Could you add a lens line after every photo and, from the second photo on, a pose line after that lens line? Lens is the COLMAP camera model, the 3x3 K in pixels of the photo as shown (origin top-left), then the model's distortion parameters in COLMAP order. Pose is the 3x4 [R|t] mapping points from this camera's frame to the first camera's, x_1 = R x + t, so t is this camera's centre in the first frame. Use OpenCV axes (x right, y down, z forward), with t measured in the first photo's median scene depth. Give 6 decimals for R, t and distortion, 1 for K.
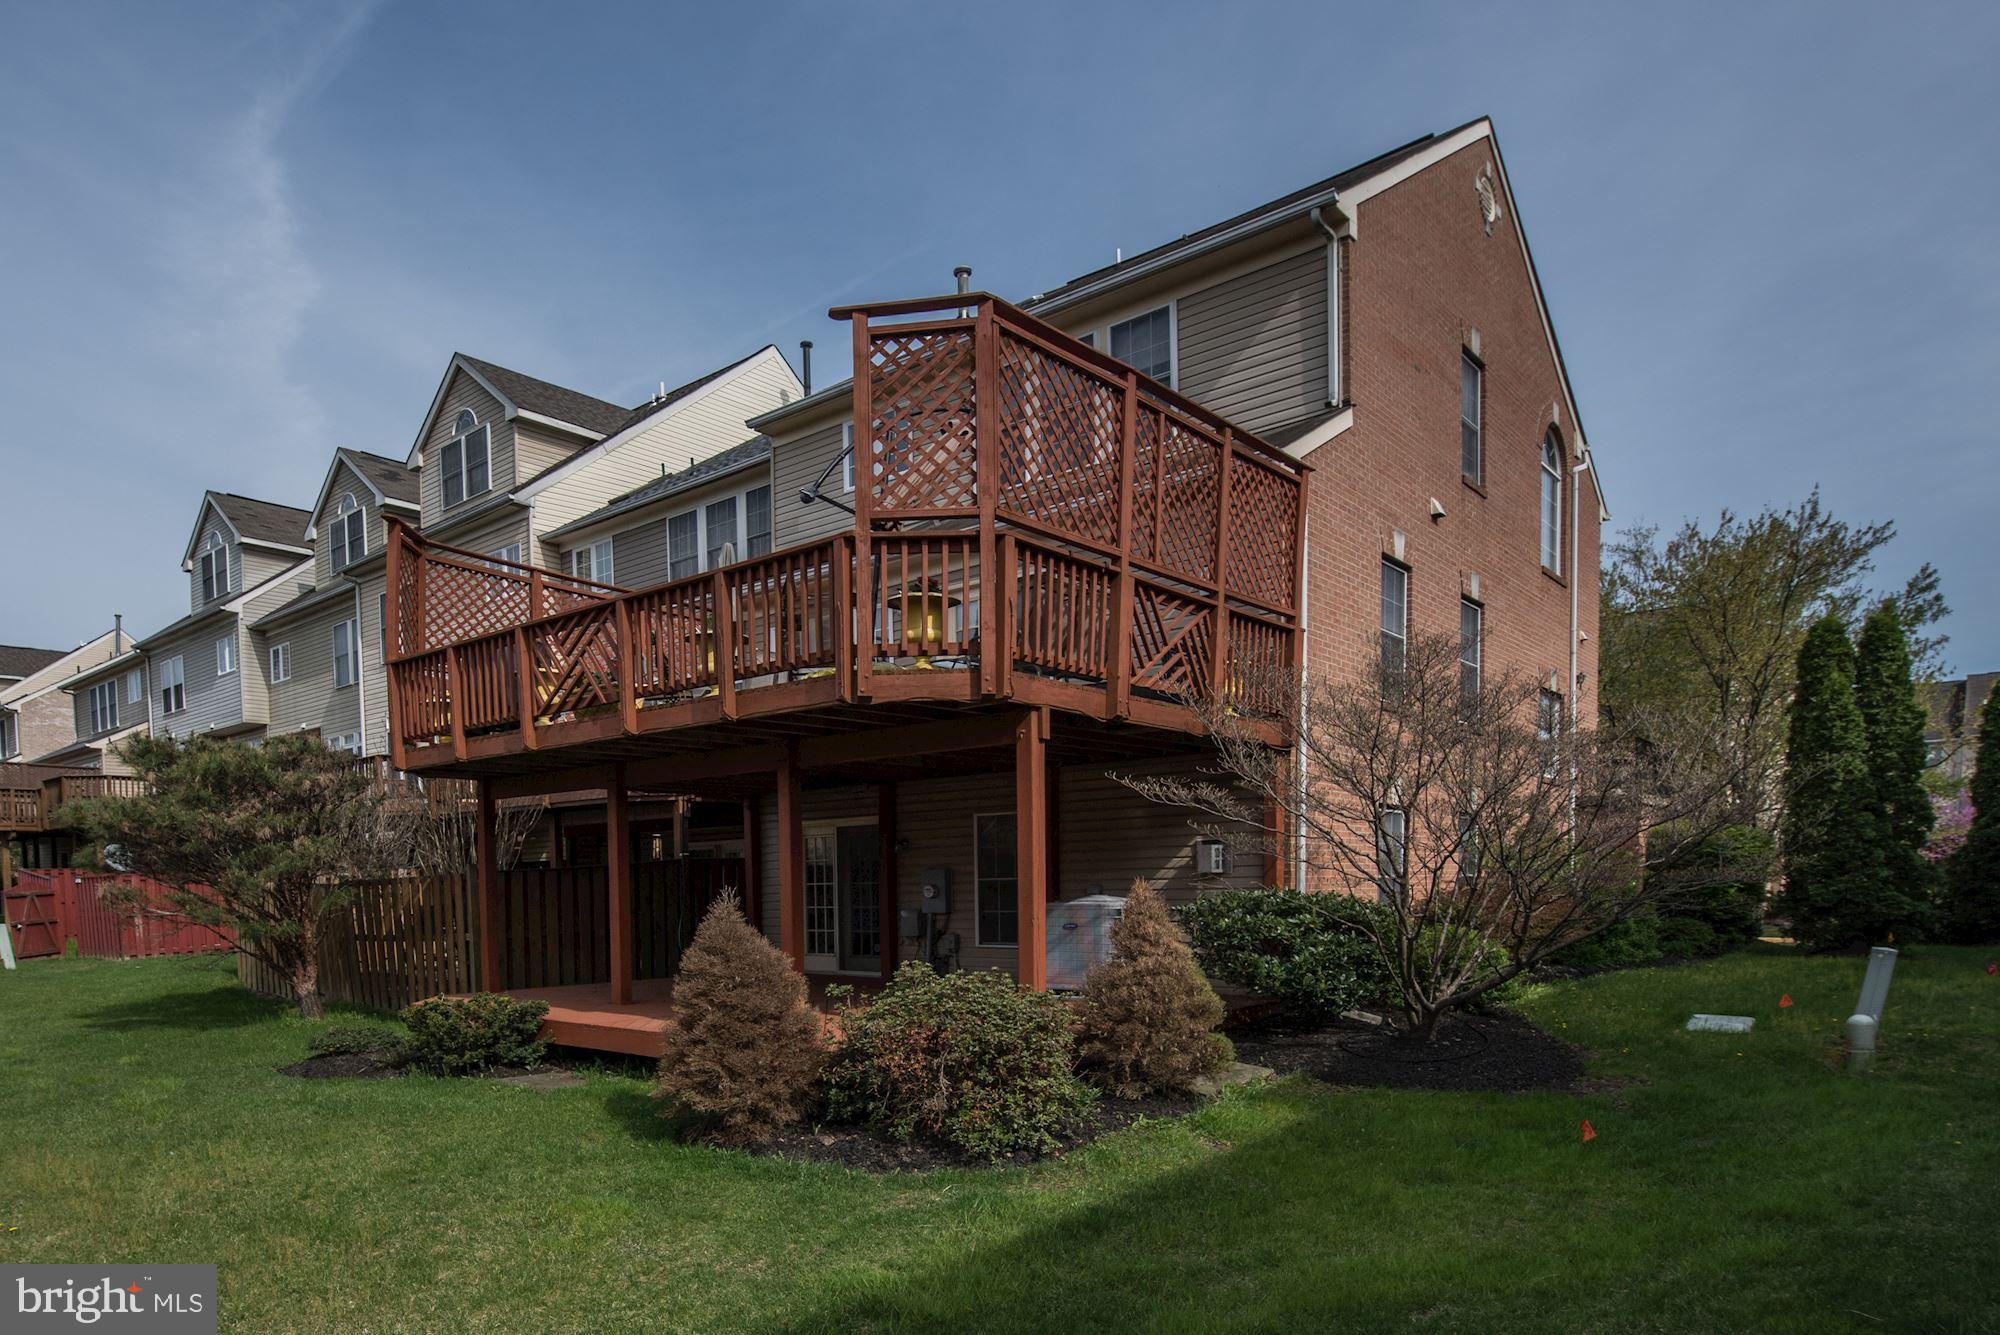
lens RADIAL K [[833.2, 0, 999.5], [0, 833.2, 636.1], [0, 0, 1]] dist [0.001412, 0.000224]
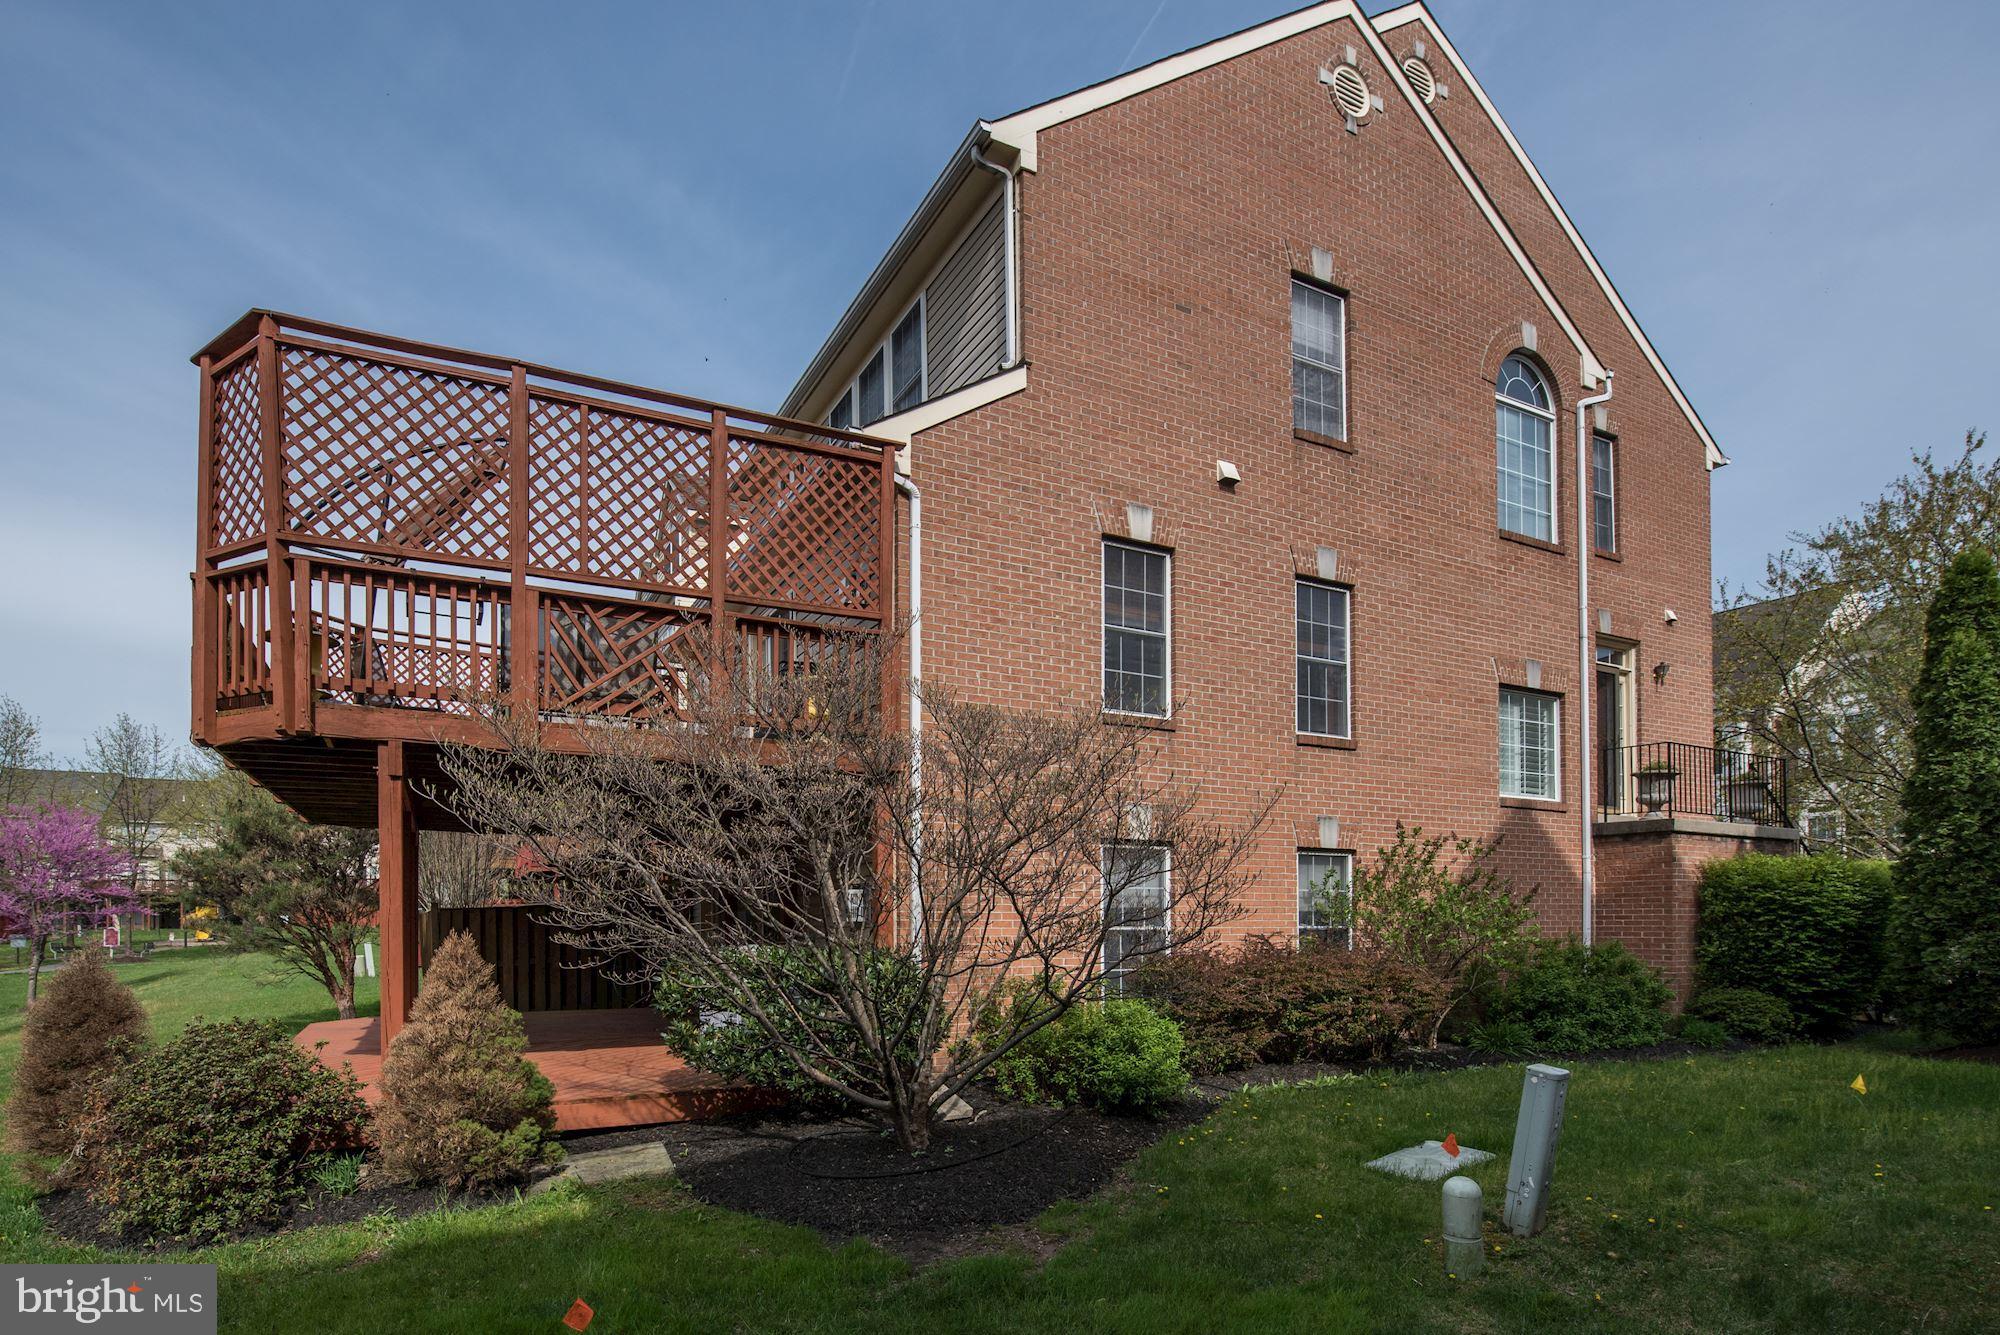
lens RADIAL K [[794.7, 0, 1004.2], [0, 794.7, 664.7], [0, 0, 1]] dist [0.001284, 0.000242]
pose [[0.957909, -0.075800, -0.276883, 0.460231], [0.070423, 0.997086, -0.029327, 0.036373], [0.278299, 0.008594, 0.960456, 0.173031]]
